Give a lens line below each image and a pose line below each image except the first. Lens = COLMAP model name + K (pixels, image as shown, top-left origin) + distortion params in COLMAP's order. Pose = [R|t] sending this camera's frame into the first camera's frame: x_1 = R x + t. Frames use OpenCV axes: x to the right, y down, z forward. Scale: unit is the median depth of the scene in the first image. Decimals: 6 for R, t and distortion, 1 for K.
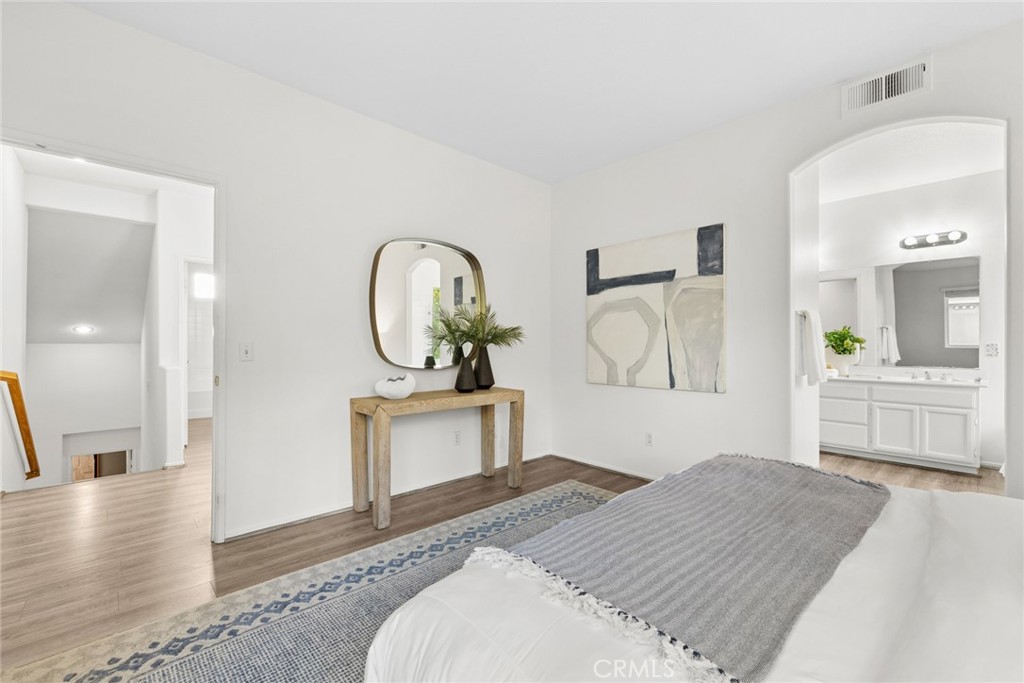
lens RADIAL K [[429.5, 0, 510.5], [0, 429.5, 340.7], [0, 0, 1]] dist [-0.003134, -0.000164]
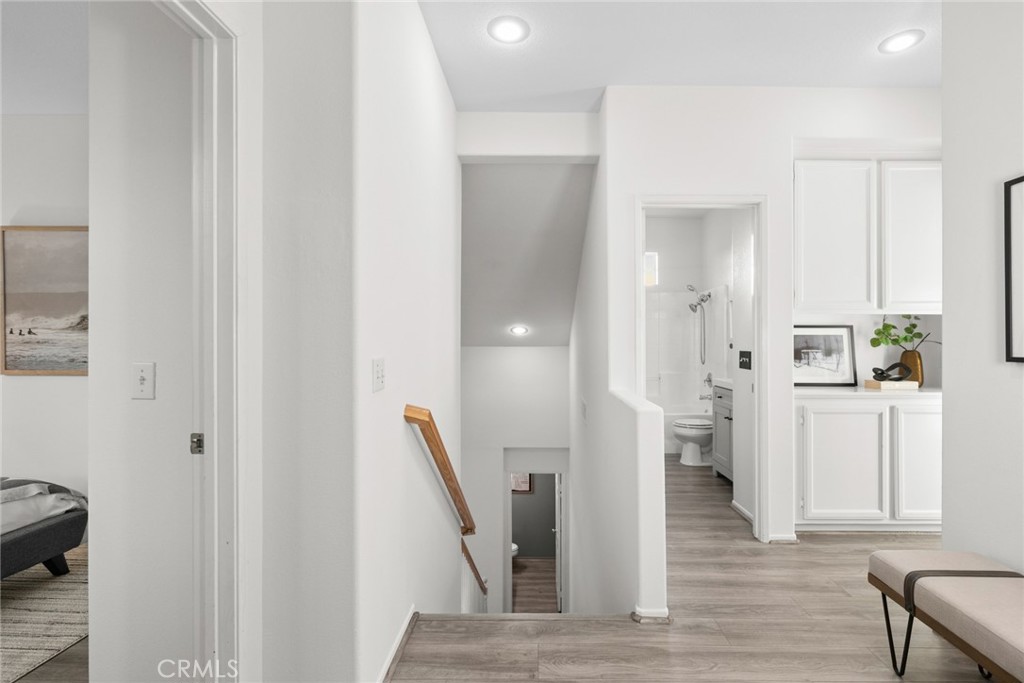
lens RADIAL K [[472.2, 0, 537.7], [0, 472.2, 342.0], [0, 0, 1]] dist [-0.001729, 0.000011]
pose [[0.730094, 0.001348, -0.683345, -0.598624], [0.004013, 0.999972, 0.006260, -0.016565], [0.683335, -0.007313, 0.730069, 0.615707]]
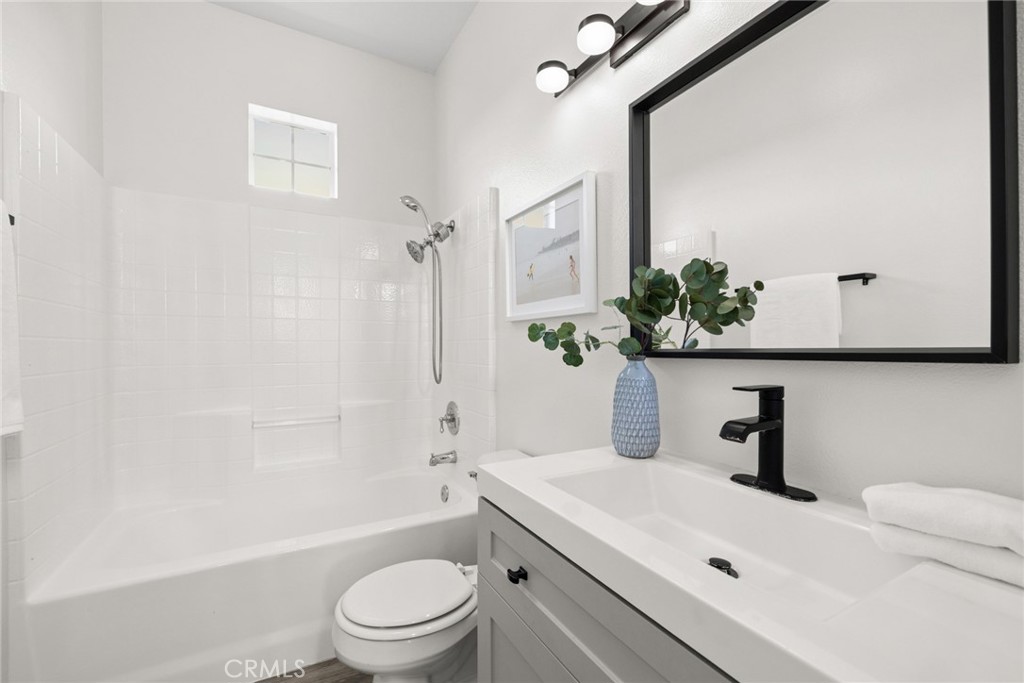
lens RADIAL K [[429.5, 0, 510.5], [0, 429.5, 340.7], [0, 0, 1]] dist [-0.003134, -0.000164]
pose [[0.969328, -0.001560, -0.245764, -1.034162], [0.000562, 0.999991, -0.004129, 0.012681], [0.245768, 0.003864, 0.969321, 1.604080]]
